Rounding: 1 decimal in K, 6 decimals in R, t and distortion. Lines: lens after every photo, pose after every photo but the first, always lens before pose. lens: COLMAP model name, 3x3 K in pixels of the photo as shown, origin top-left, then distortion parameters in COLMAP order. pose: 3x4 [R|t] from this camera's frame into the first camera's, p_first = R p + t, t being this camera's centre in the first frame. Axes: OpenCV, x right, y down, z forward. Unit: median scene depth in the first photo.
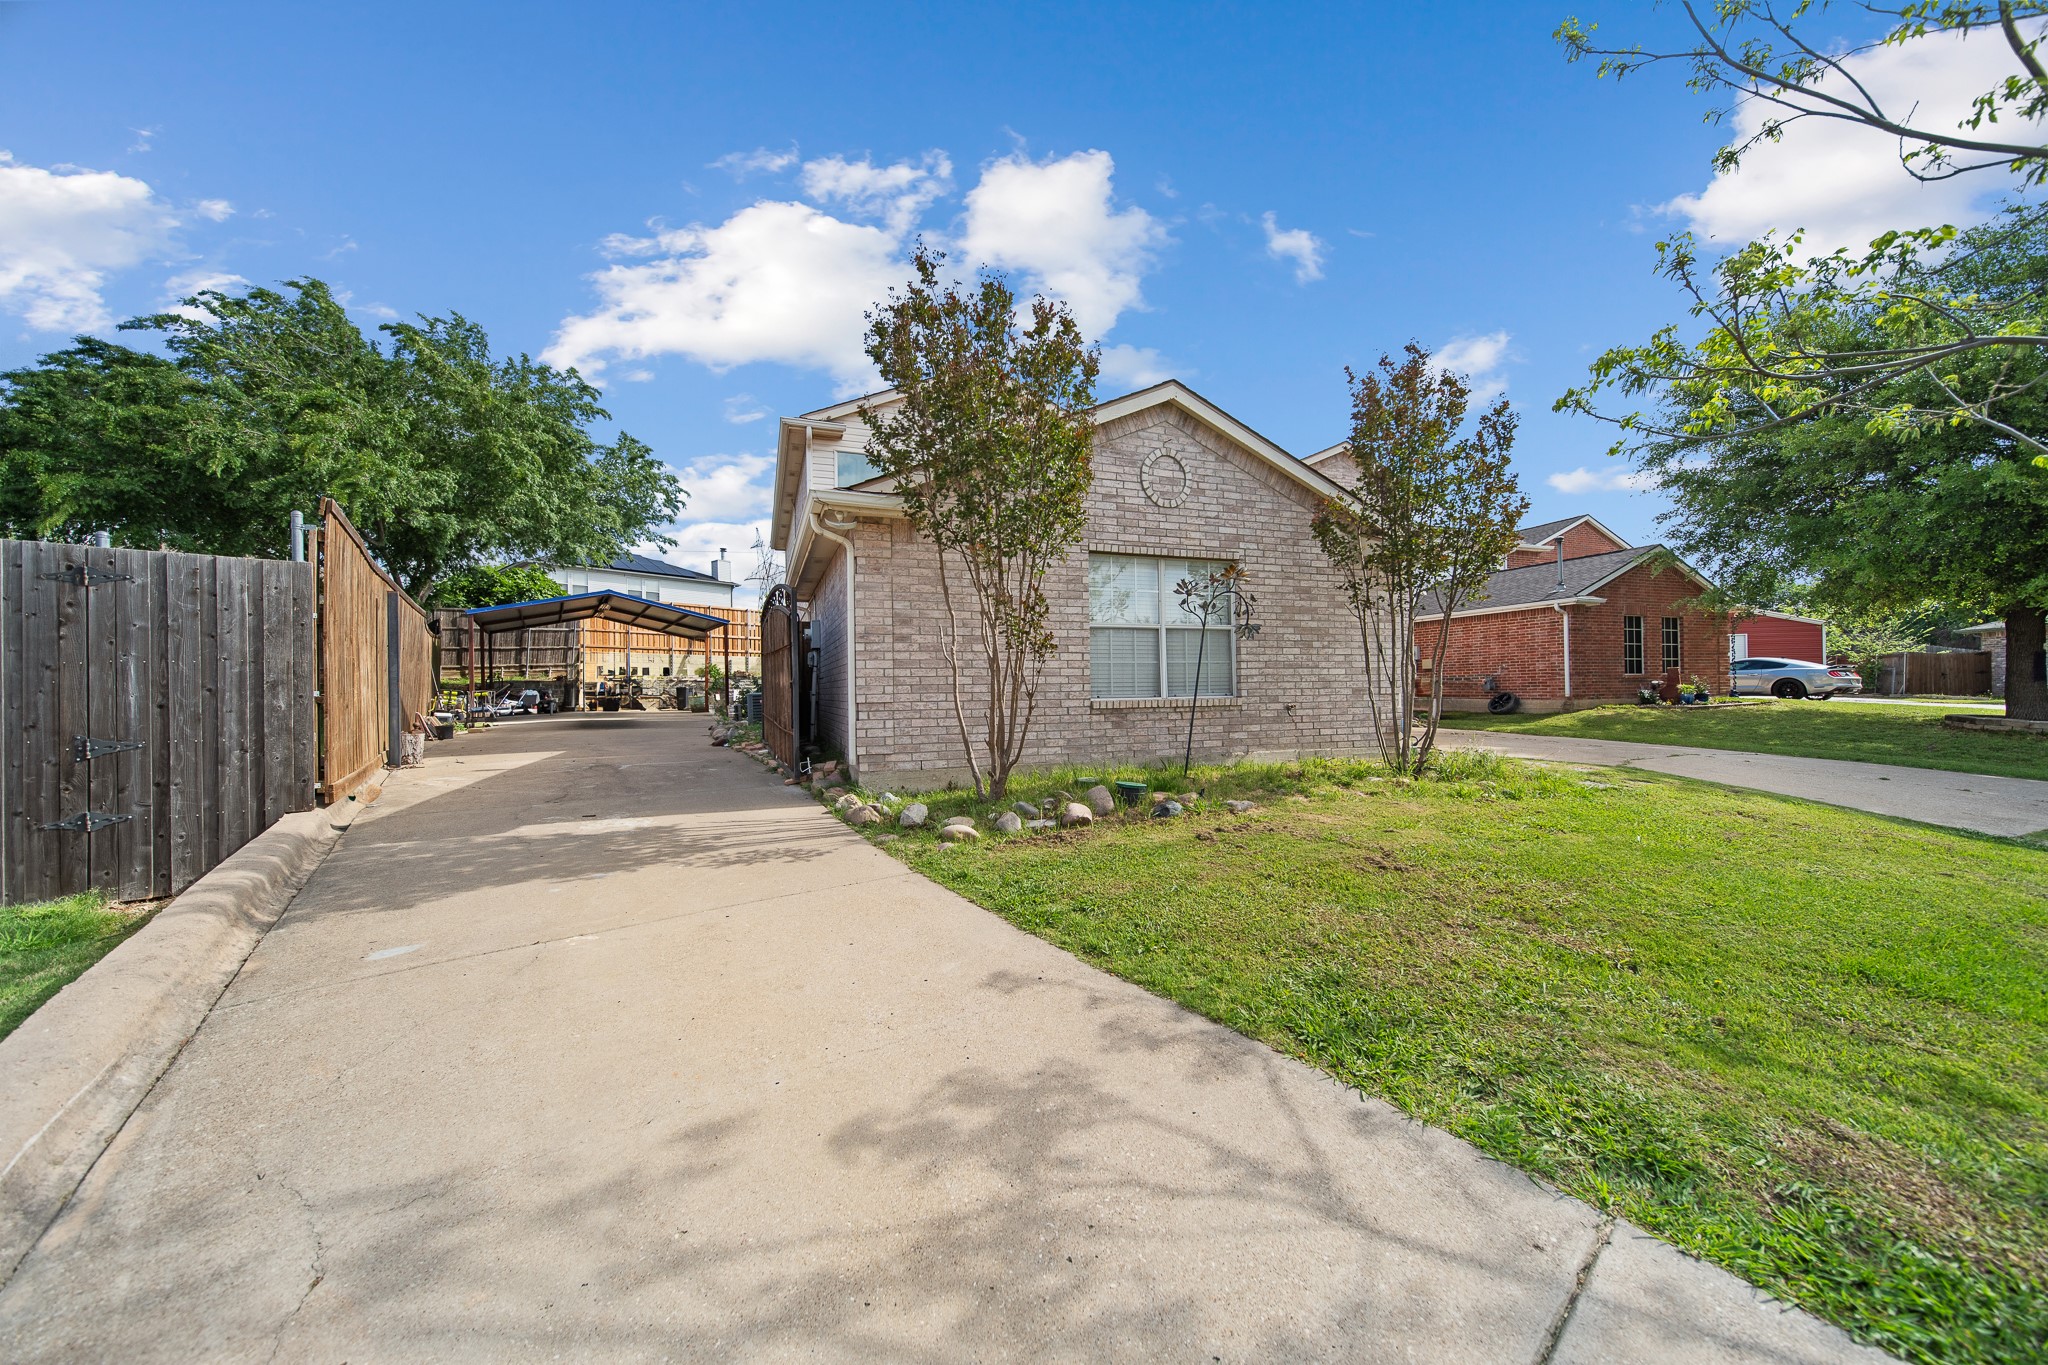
lens RADIAL K [[715.2, 0, 1023.9], [0, 715.2, 689.7], [0, 0, 1]] dist [0.000154, -0.001372]
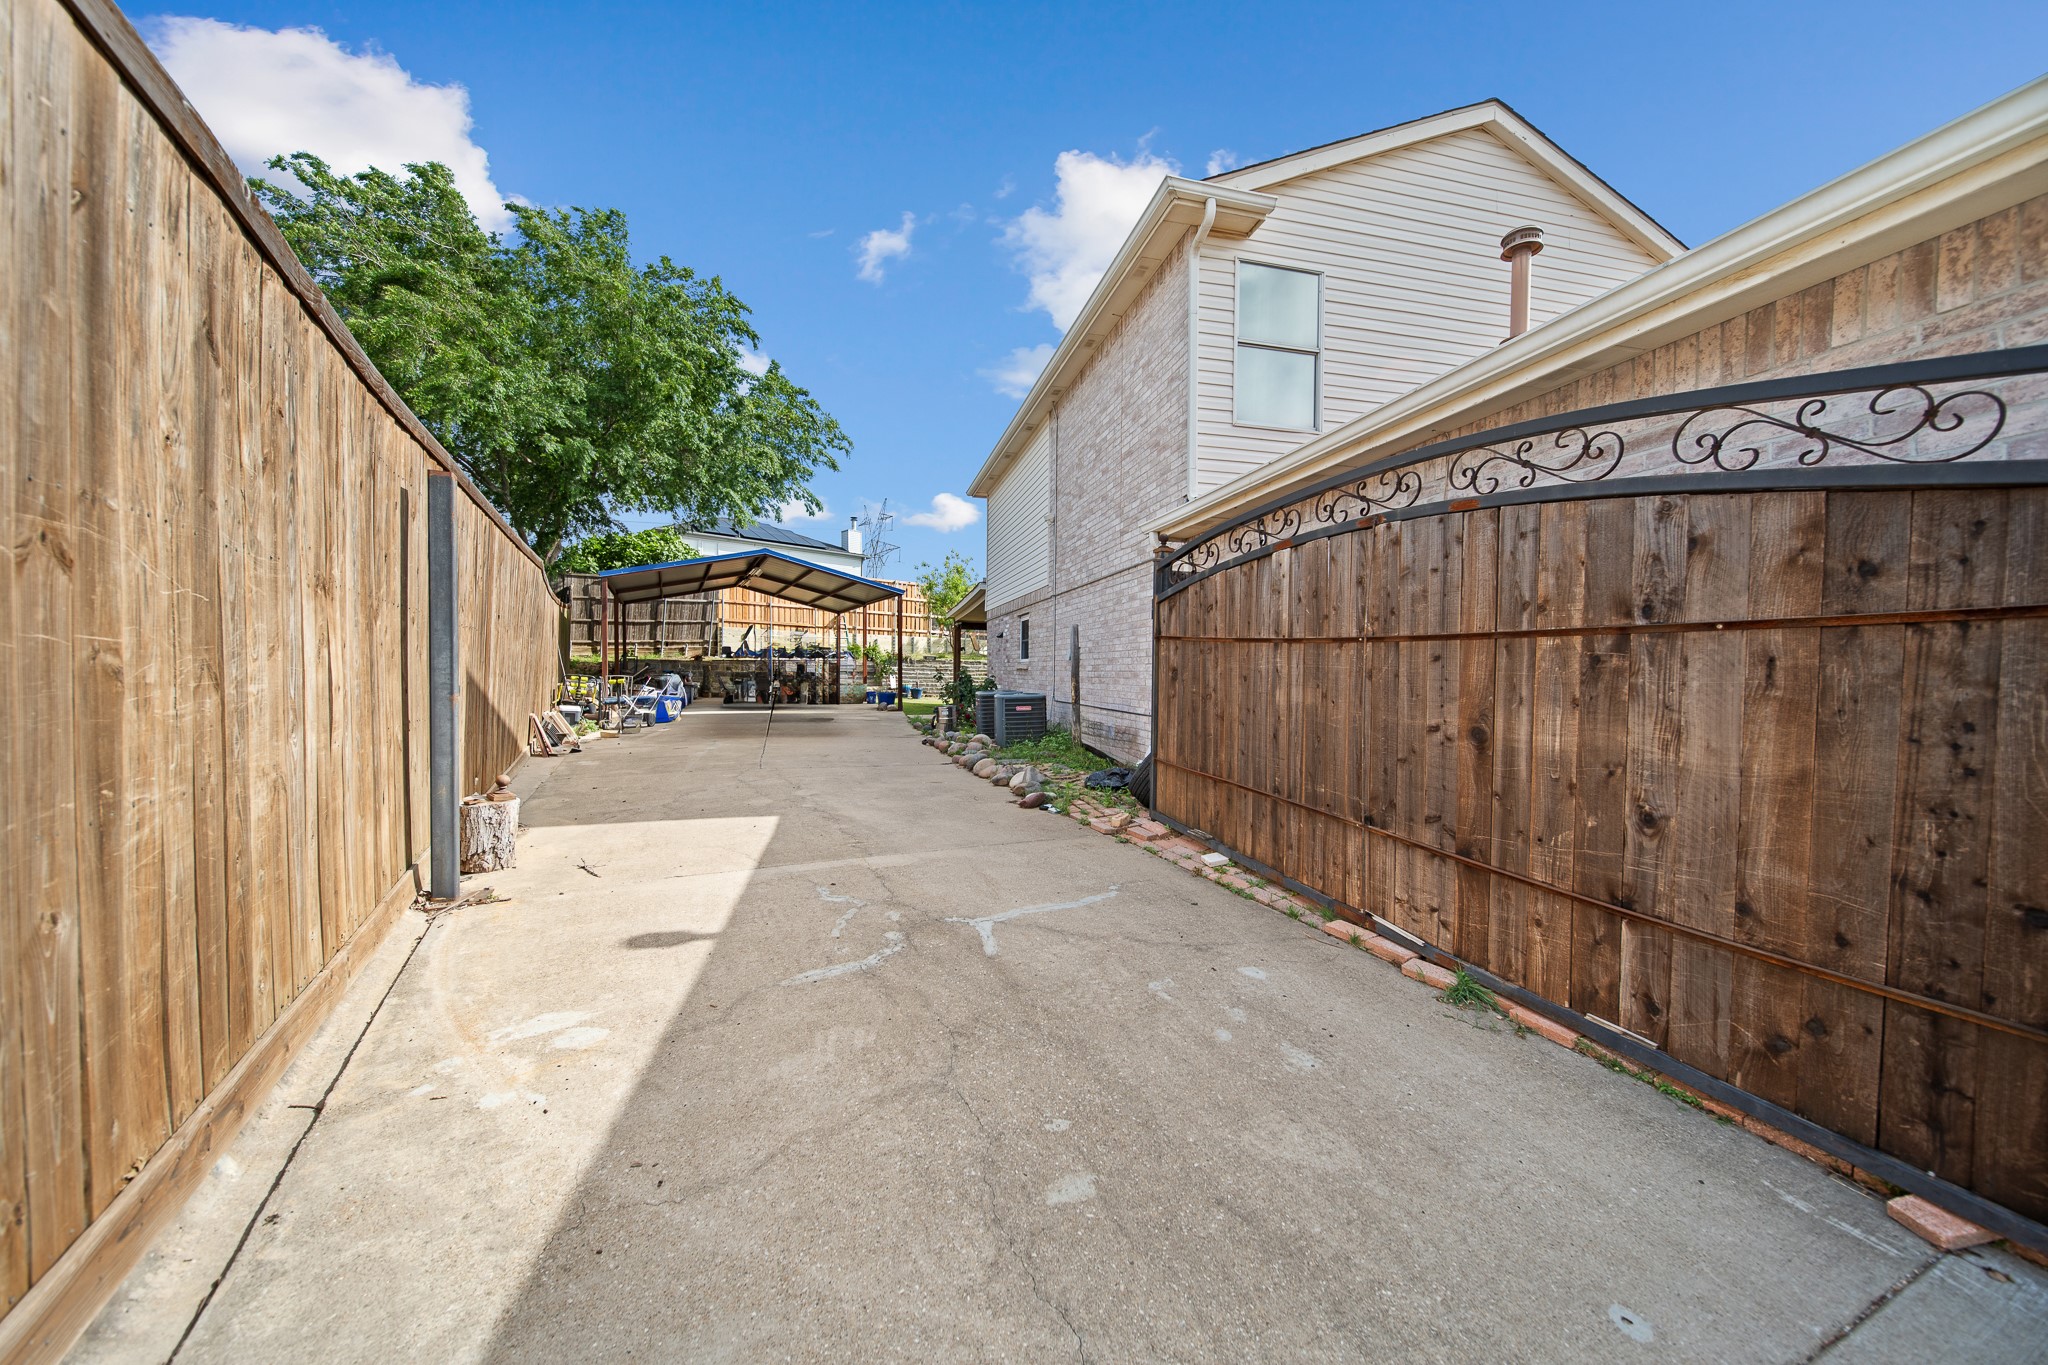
lens RADIAL K [[715.2, 0, 1014.5], [0, 715.2, 689.2], [0, 0, 1]] dist [0.000154, -0.001372]
pose [[0.990758, 0.028784, -0.132555, -0.172345], [-0.025476, 0.999322, 0.026587, -0.011425], [0.133230, -0.022965, 0.990819, 0.218422]]
